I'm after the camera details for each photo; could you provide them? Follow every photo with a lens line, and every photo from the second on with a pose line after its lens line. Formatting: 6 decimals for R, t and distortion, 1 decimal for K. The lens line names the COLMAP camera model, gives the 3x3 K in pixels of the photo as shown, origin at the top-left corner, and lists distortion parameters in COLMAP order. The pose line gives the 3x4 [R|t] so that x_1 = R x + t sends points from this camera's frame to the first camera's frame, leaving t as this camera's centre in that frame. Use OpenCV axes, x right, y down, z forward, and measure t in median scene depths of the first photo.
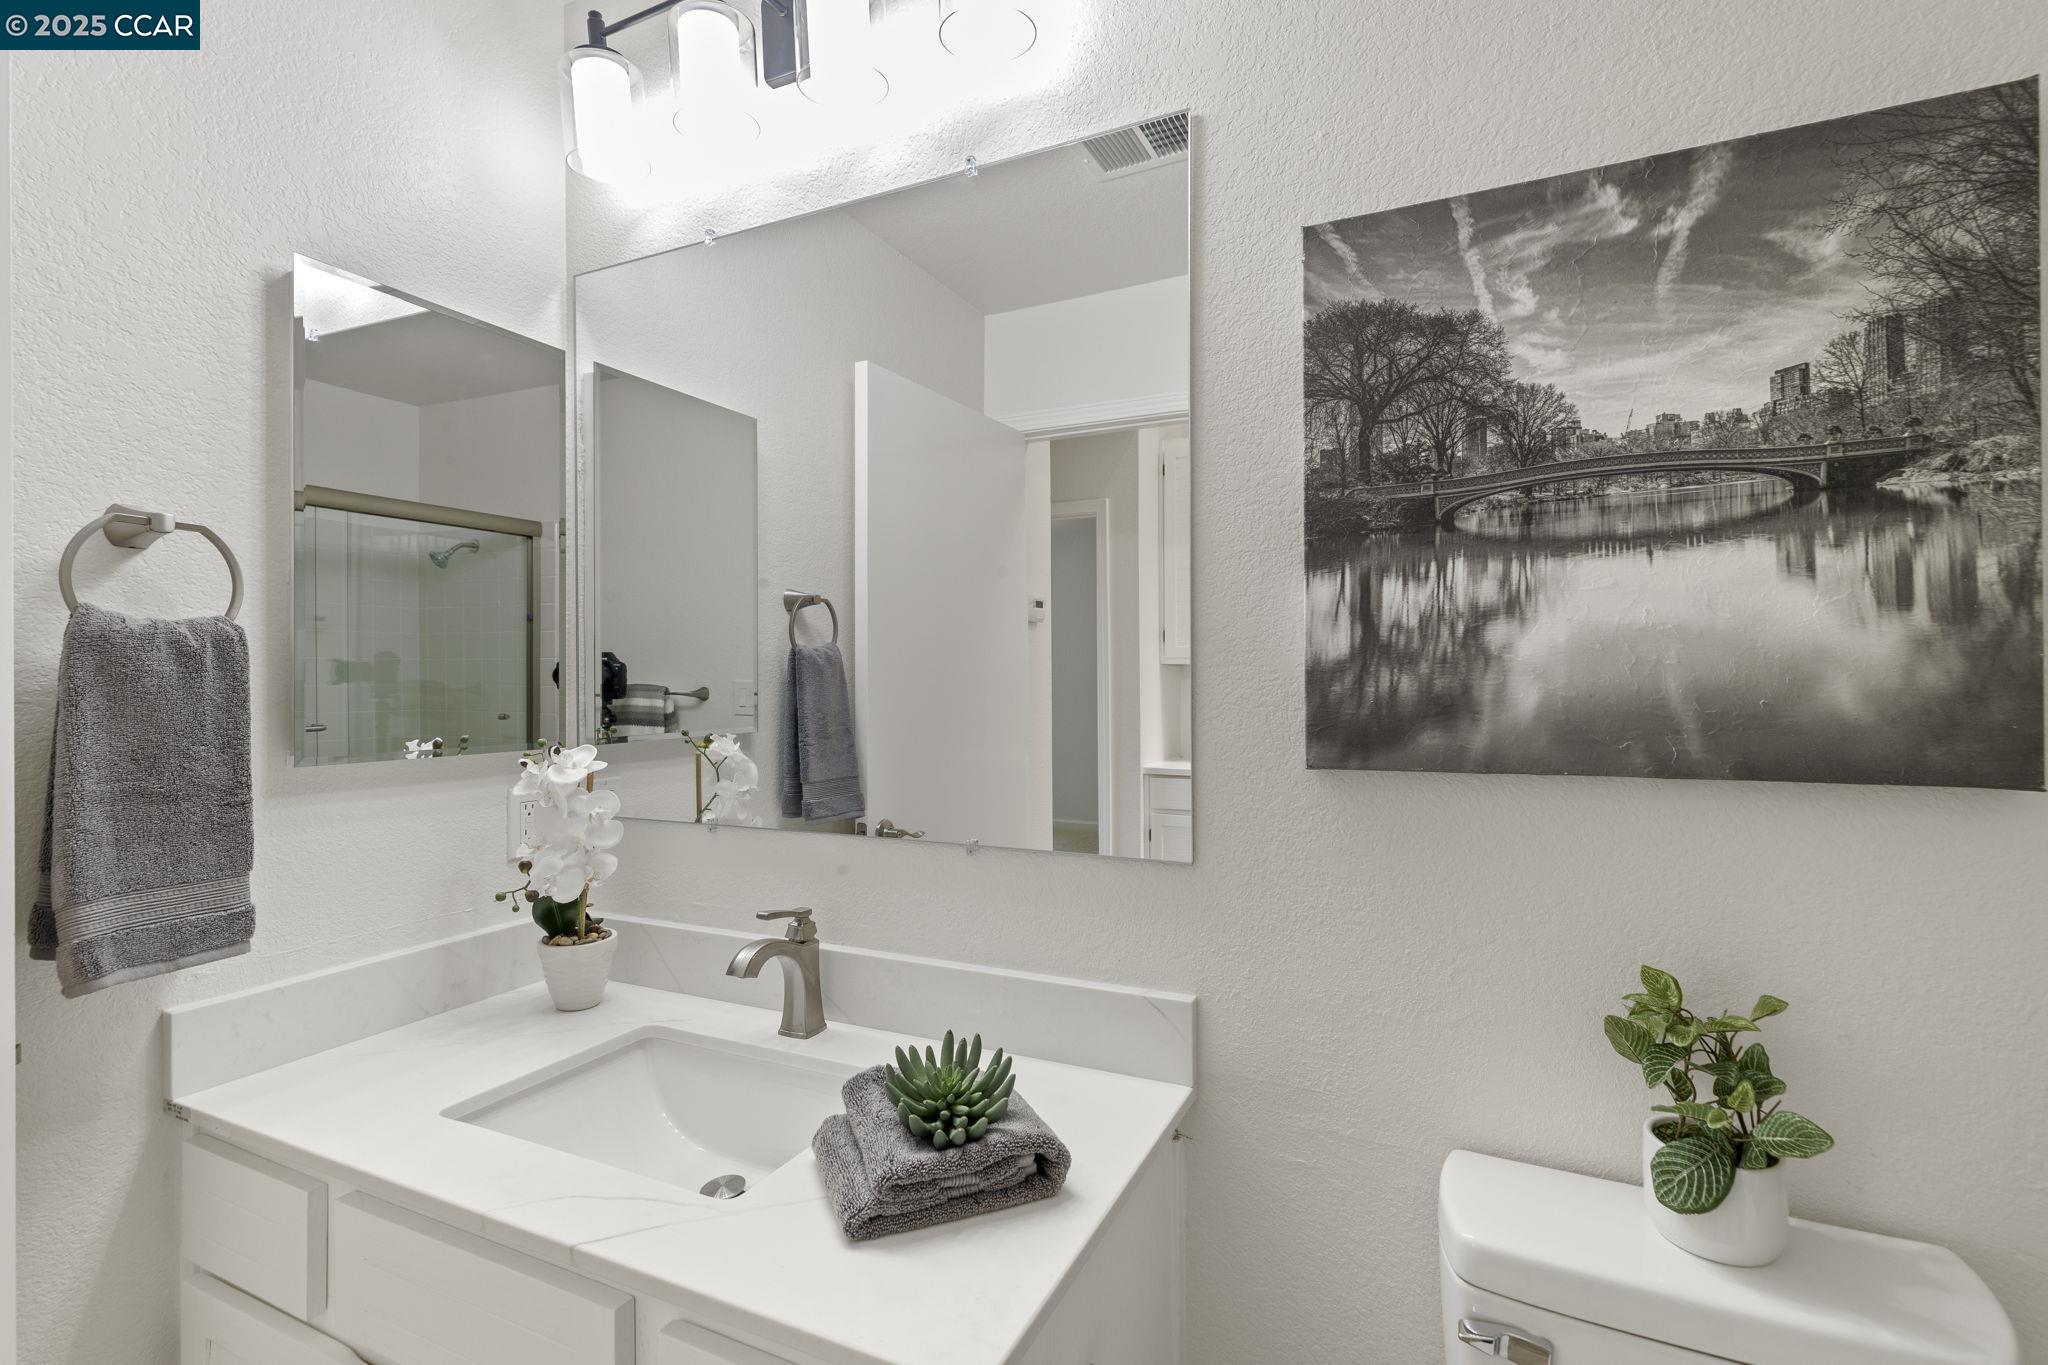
lens RADIAL K [[945.5, 0, 1017.9], [0, 945.5, 667.0], [0, 0, 1]] dist [0.003500, -0.001214]
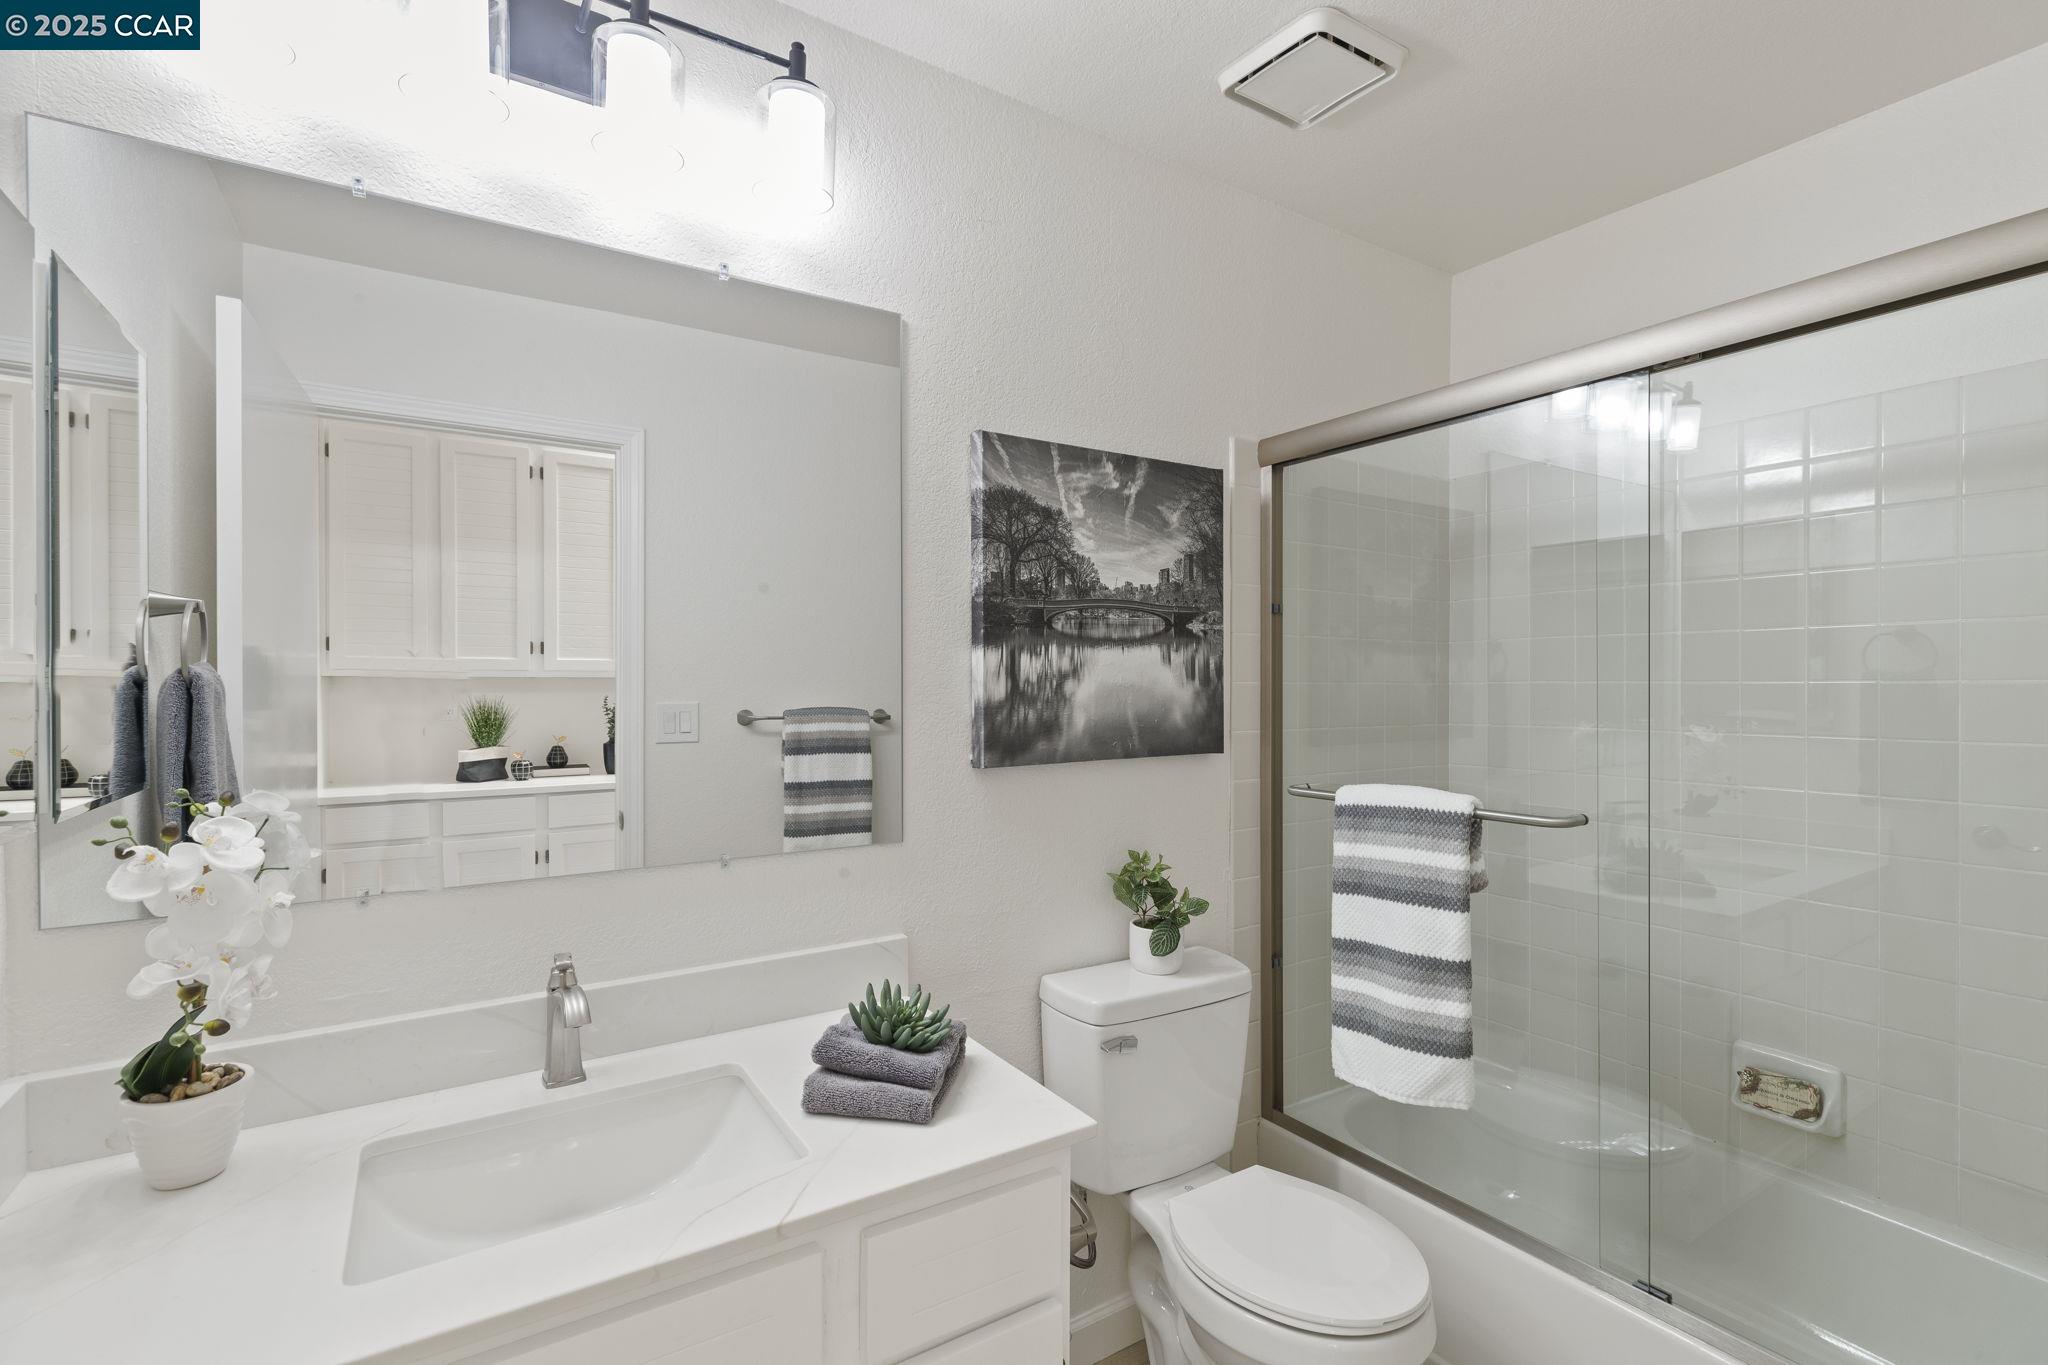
lens RADIAL K [[945.5, 0, 1017.9], [0, 945.5, 667.0], [0, 0, 1]] dist [0.003500, -0.001214]
pose [[0.522898, 0.018174, 0.852201, -1.114194], [-0.012108, 0.999830, -0.013893, -0.046900], [-0.852309, -0.003053, 0.523029, 0.119792]]
